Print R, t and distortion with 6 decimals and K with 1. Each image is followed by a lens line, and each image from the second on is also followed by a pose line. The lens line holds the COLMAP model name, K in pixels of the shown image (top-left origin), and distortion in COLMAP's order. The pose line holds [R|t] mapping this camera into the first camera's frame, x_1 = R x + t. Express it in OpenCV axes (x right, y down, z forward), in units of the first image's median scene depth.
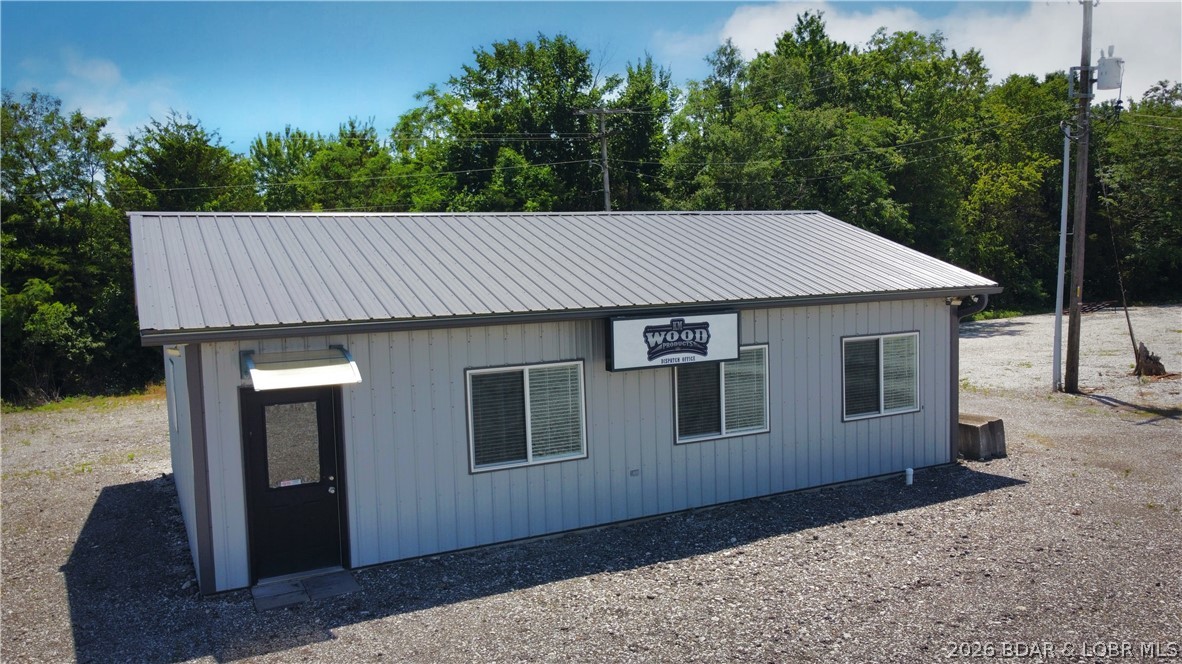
lens RADIAL K [[900.6, 0, 585.0], [0, 900.6, 335.5], [0, 0, 1]] dist [-0.002809, -0.000289]
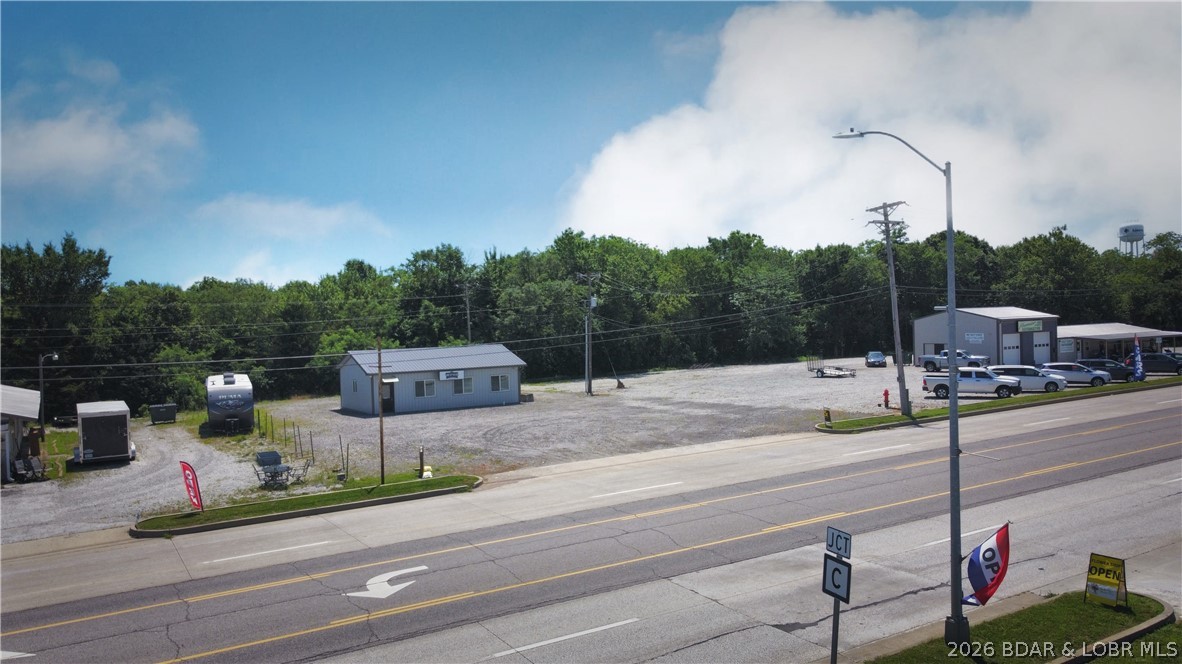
lens RADIAL K [[900.6, 0, 585.0], [0, 900.6, 335.5], [0, 0, 1]] dist [-0.002809, -0.000289]
pose [[0.996945, 0.000306, 0.078112, 0.377530], [0.004315, 0.998250, -0.058982, 0.071205], [-0.077993, 0.059139, 0.995198, -3.590024]]
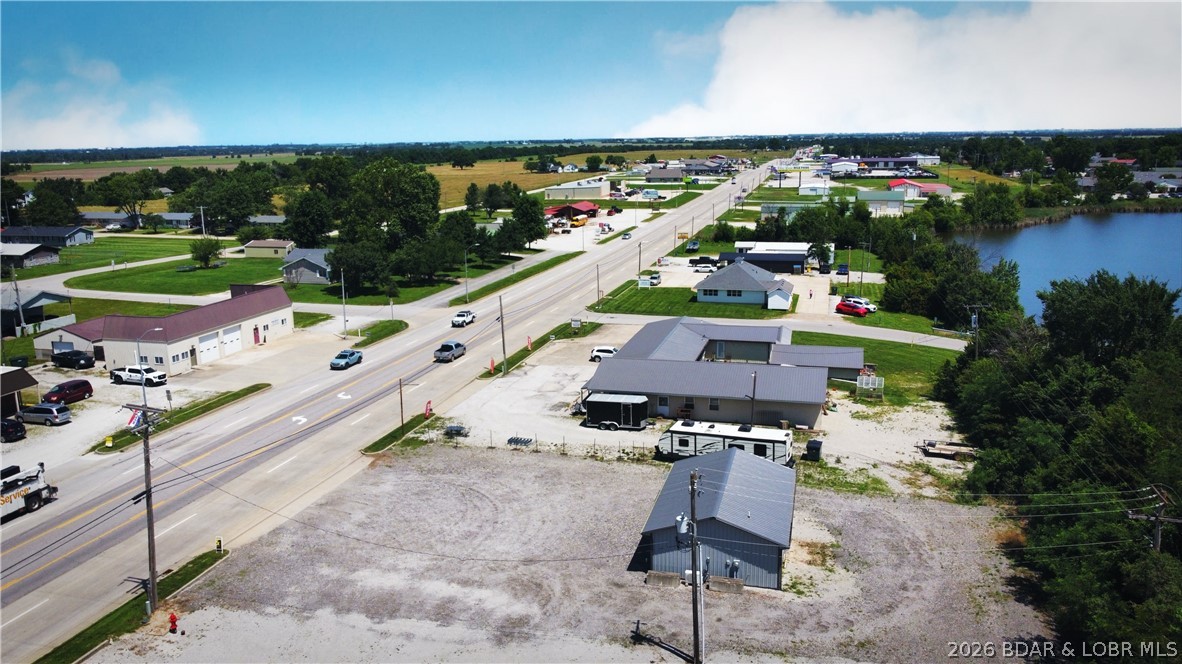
lens RADIAL K [[900.6, 0, 585.0], [0, 900.6, 335.5], [0, 0, 1]] dist [-0.002809, -0.000289]
pose [[-0.664490, 0.200608, -0.719867, 3.016685], [-0.021651, 0.957722, 0.286878, -1.832549], [0.746983, 0.206214, -0.632054, 2.898946]]
